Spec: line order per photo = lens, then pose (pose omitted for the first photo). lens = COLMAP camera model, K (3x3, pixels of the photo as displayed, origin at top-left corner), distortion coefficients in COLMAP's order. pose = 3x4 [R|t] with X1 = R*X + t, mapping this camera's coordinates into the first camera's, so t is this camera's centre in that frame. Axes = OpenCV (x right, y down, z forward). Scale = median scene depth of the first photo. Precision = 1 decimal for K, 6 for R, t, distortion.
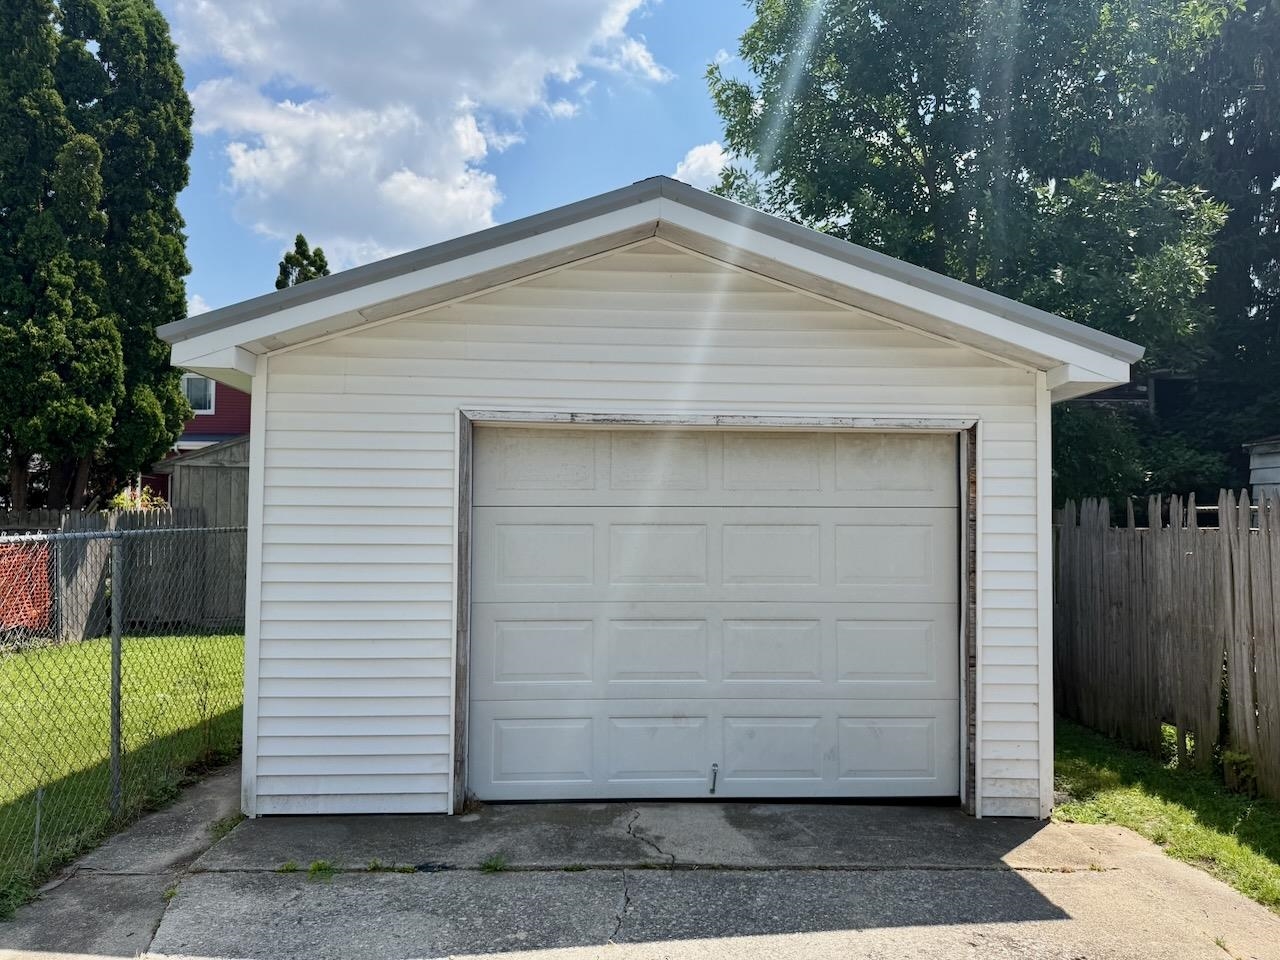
lens RADIAL K [[914.3, 0, 633.1], [0, 914.3, 479.9], [0, 0, 1]] dist [0.011273, -0.010071]
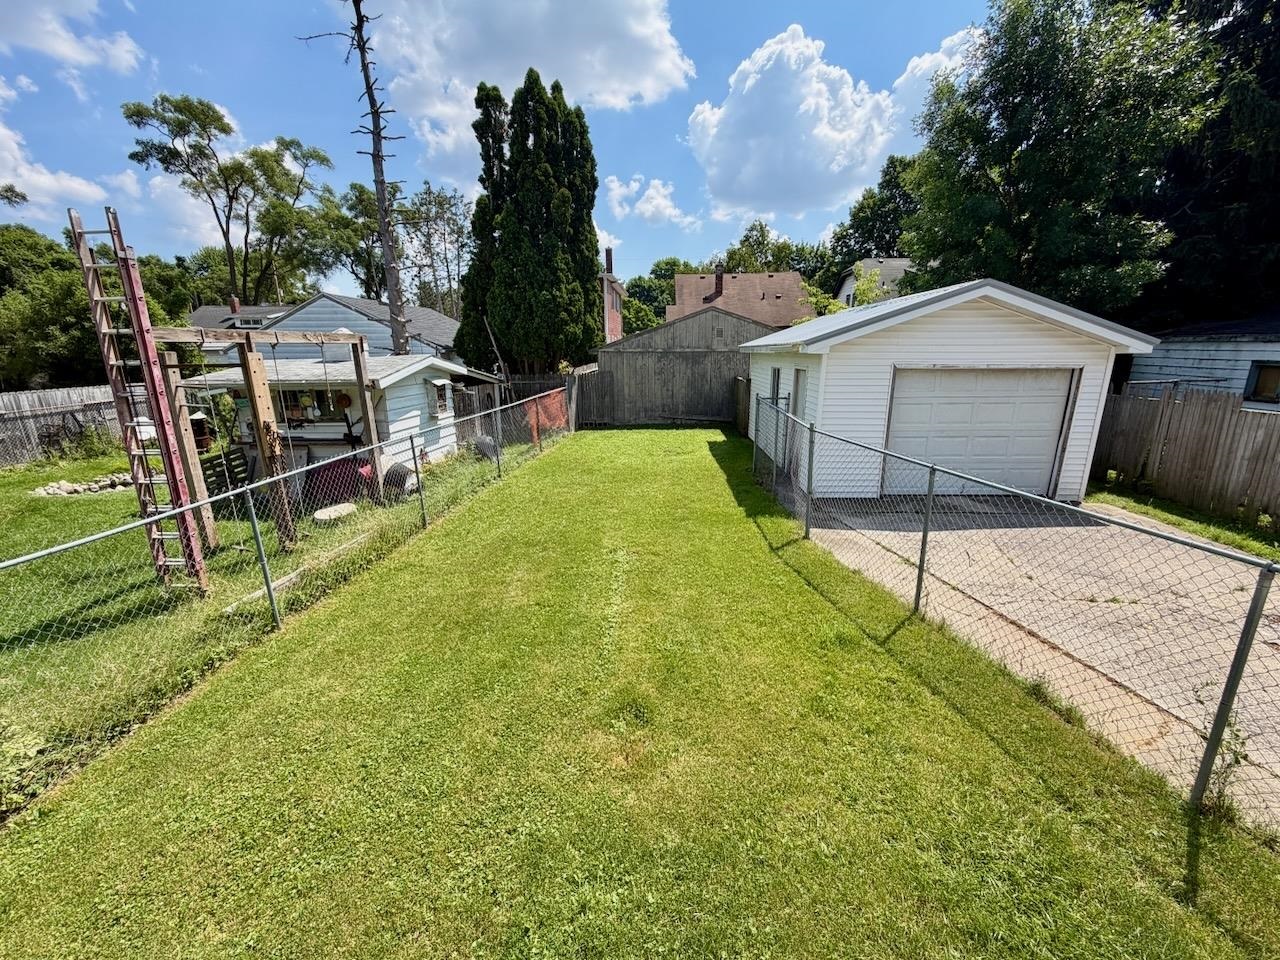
lens RADIAL K [[510.2, 0, 652.2], [0, 510.2, 482.0], [0, 0, 1]] dist [-0.000699, 0.000393]
pose [[0.996781, 0.006006, -0.079951, -0.787199], [0.017484, 0.956906, 0.289872, -0.193966], [0.078247, -0.290337, 0.953720, -0.663707]]
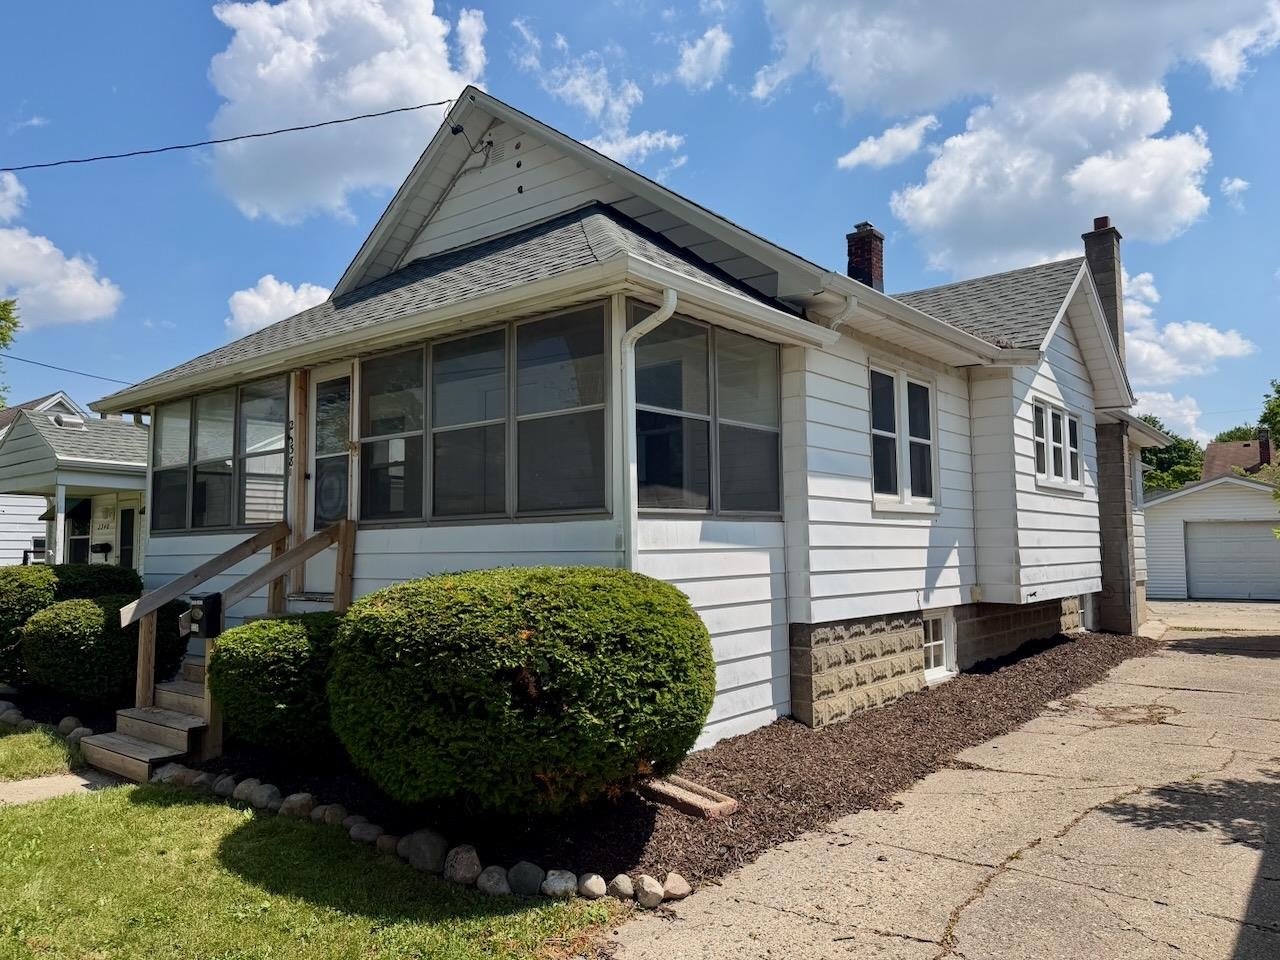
lens RADIAL K [[914.3, 0, 638.0], [0, 914.3, 480.4], [0, 0, 1]] dist [0.011273, -0.010071]
pose [[0.751868, -0.061716, -0.656419, 0.845441], [0.039056, 0.998030, -0.049099, -0.154702], [0.658156, 0.011279, 0.752797, -4.568856]]
